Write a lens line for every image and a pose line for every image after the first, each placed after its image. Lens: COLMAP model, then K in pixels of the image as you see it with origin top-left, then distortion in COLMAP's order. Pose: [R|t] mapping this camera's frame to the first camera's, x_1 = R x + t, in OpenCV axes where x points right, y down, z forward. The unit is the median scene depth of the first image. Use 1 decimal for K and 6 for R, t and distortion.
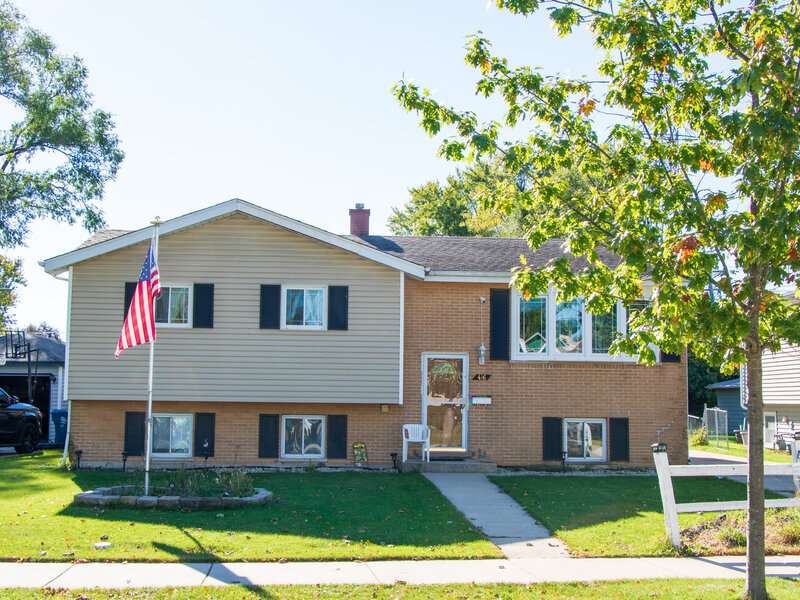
lens RADIAL K [[1095.7, 0, 400.0], [0, 1095.7, 300.0], [0, 0, 1]] dist [-0.058684, -0.019627]
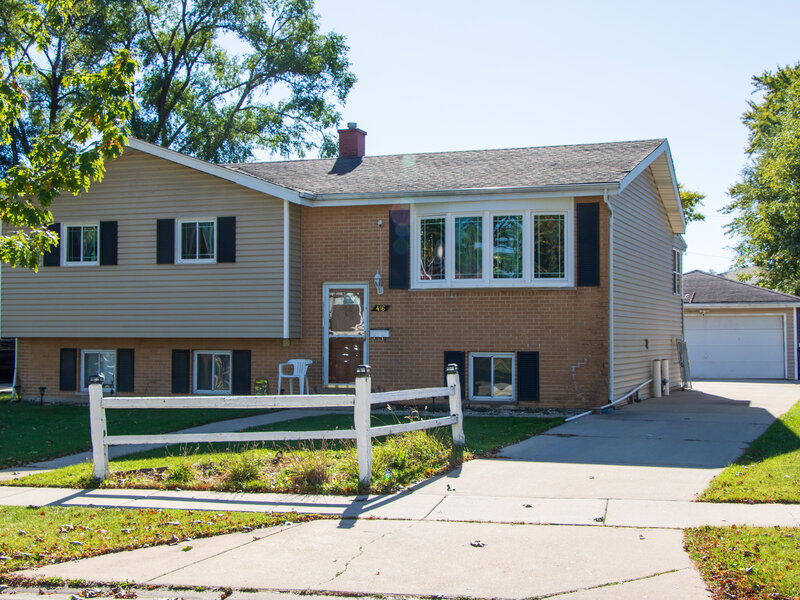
lens RADIAL K [[1249.5, 0, 400.0], [0, 1249.5, 300.0], [0, 0, 1]] dist [-0.045716, -0.060558]
pose [[0.916401, -0.021911, -0.399661, 0.516986], [0.046357, 0.997591, 0.051602, 0.010481], [0.397567, -0.065815, 0.915210, 0.047546]]
